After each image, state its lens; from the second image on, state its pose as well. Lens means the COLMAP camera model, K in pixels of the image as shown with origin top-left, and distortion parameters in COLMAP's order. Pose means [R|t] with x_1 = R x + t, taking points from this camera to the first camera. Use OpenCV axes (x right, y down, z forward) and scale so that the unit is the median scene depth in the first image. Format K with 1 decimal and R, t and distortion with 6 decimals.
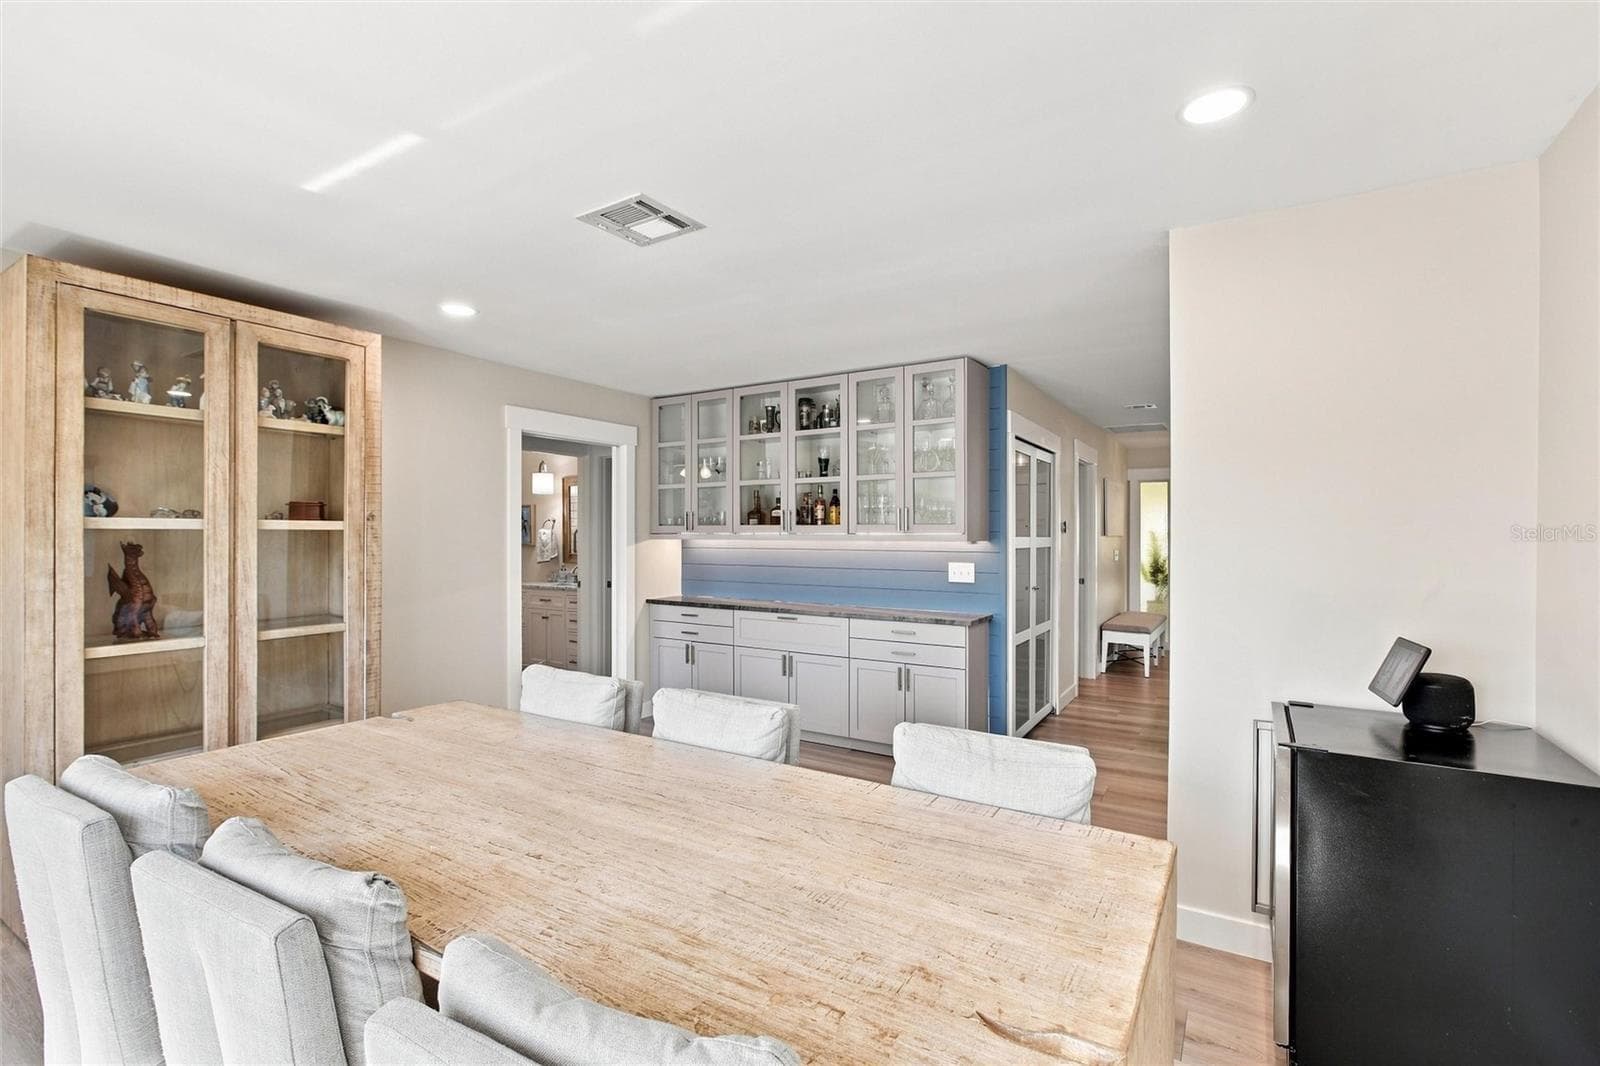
lens RADIAL K [[726.2, 0, 800.0], [0, 726.2, 533.0], [0, 0, 1]] dist [-0.005513, 0.000009]
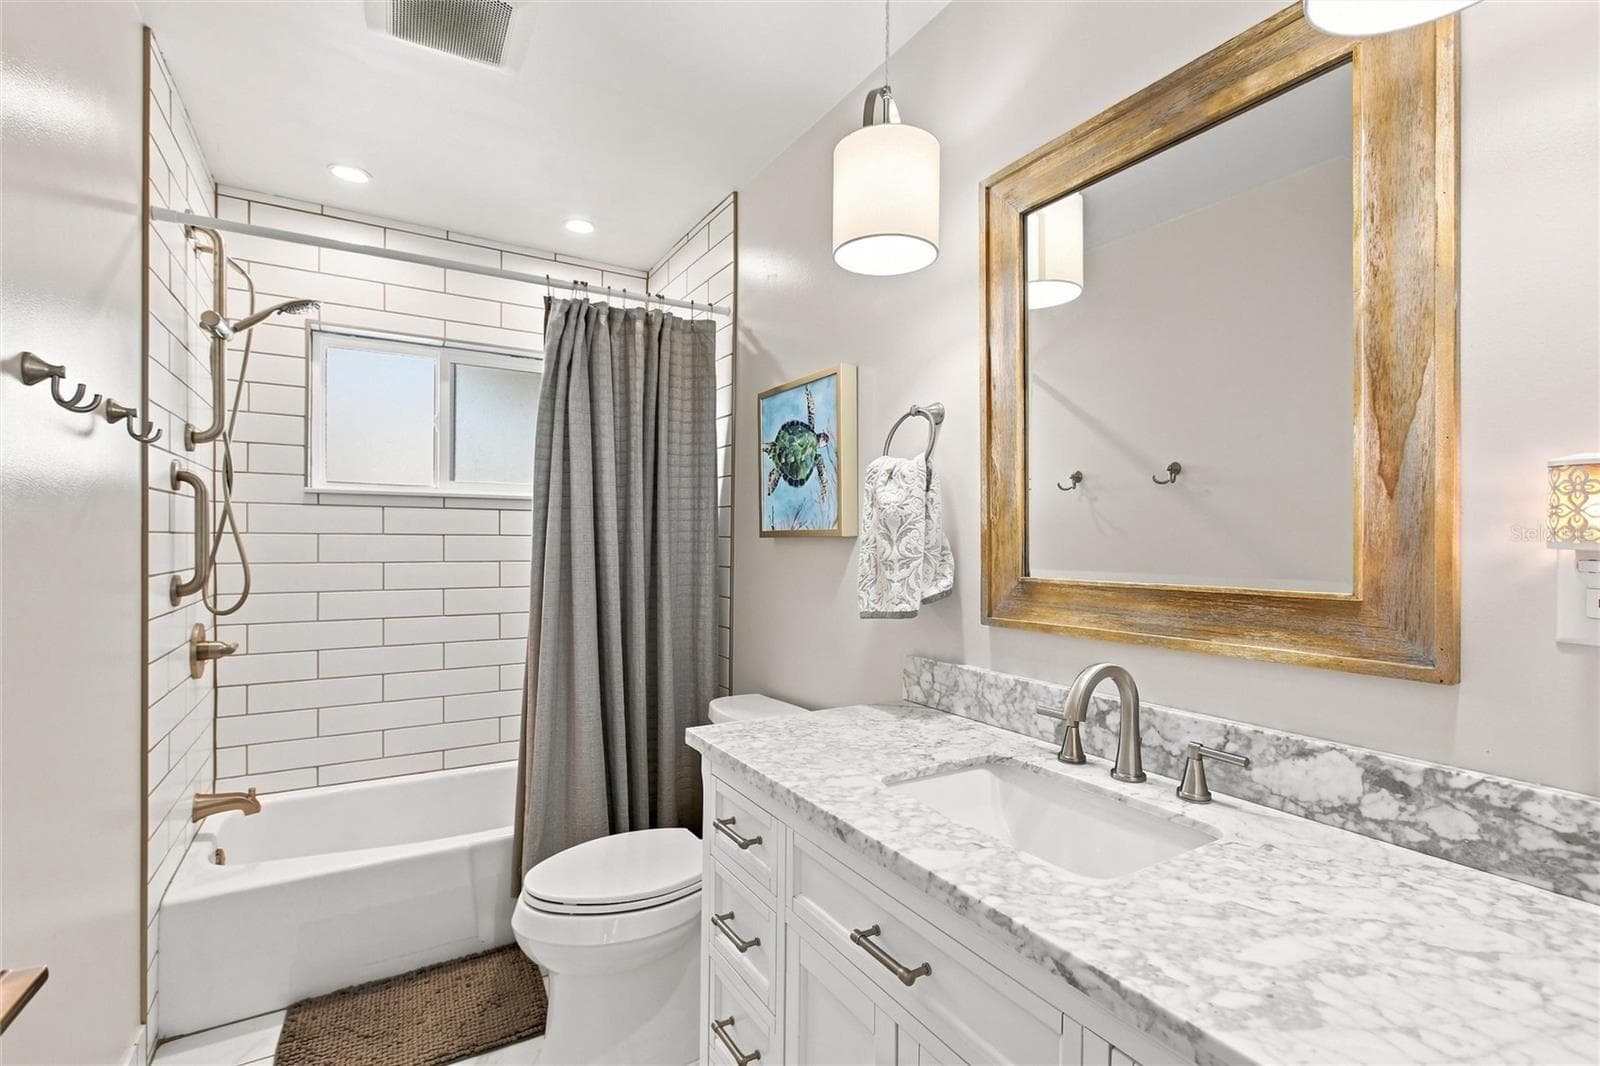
lens RADIAL K [[726.2, 0, 800.0], [0, 726.2, 533.0], [0, 0, 1]] dist [-0.005513, 0.000009]
pose [[0.894732, 0.000099, -0.446603, -0.284254], [-0.003311, 0.999974, -0.006411, 0.017891], [0.446591, 0.007215, 0.894709, 0.805281]]
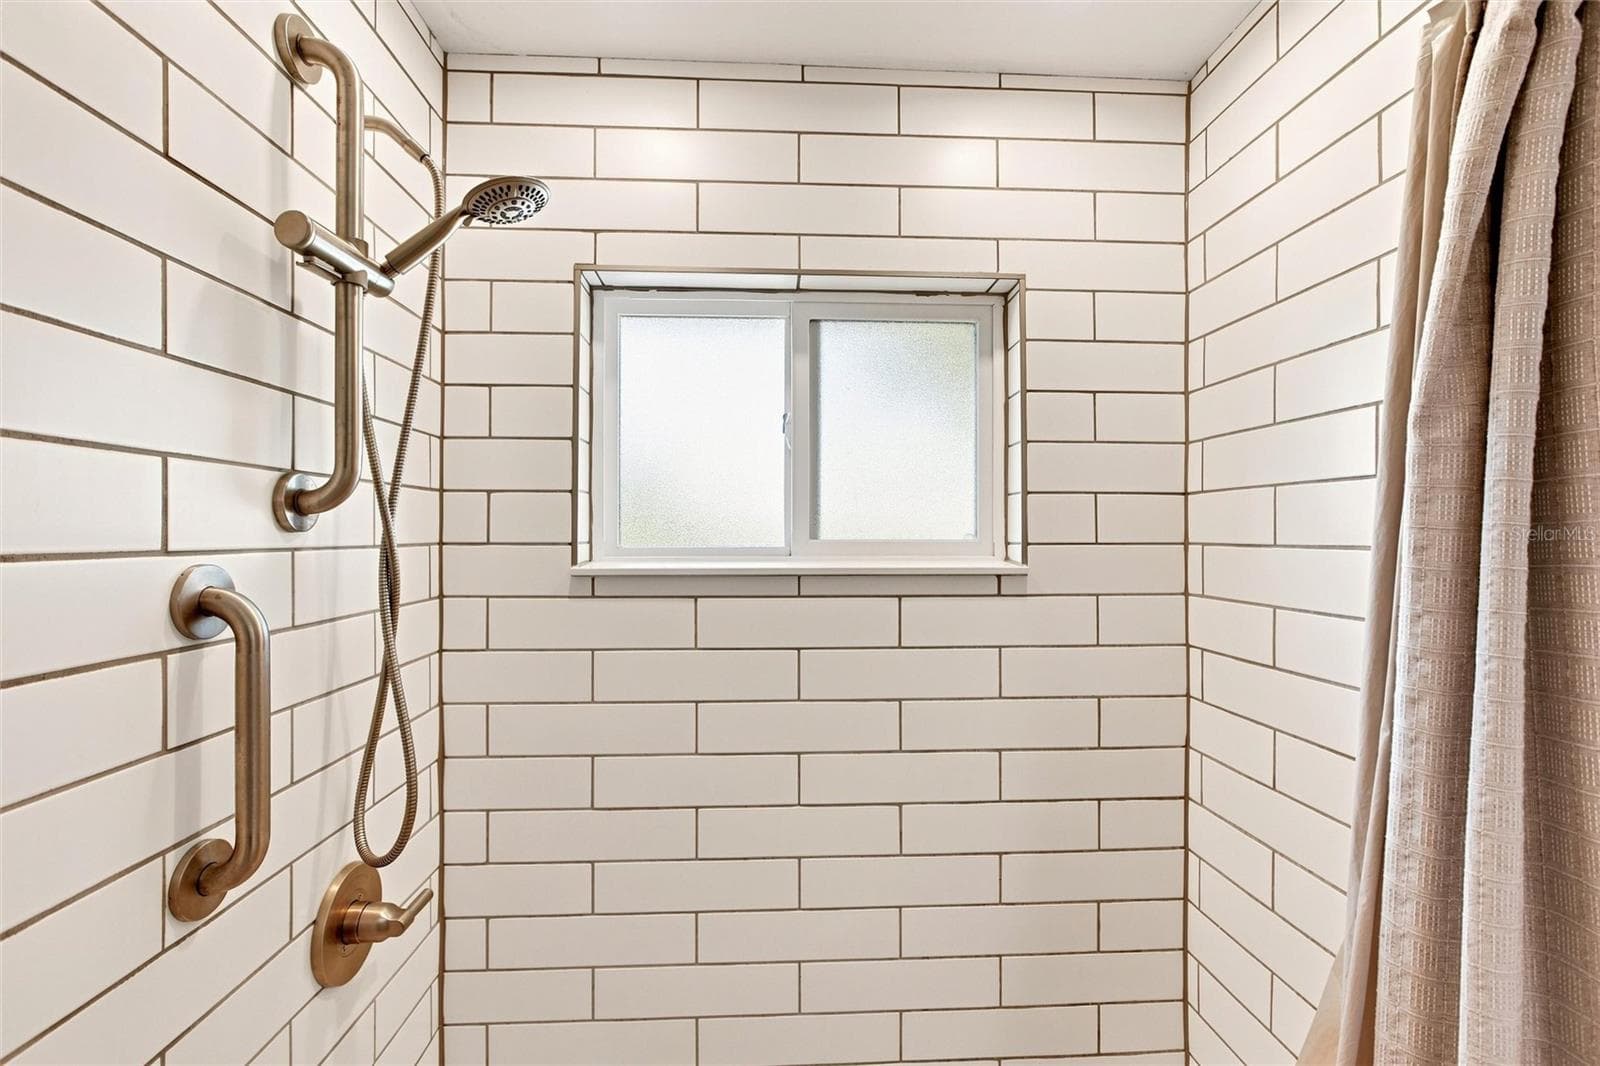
lens RADIAL K [[726.2, 0, 800.0], [0, 726.2, 533.0], [0, 0, 1]] dist [-0.005513, 0.000009]
pose [[0.573496, -0.000388, -0.819208, -0.351204], [0.000058, 1.000000, -0.000433, 0.005545], [0.819208, 0.000201, 0.573496, 0.860284]]
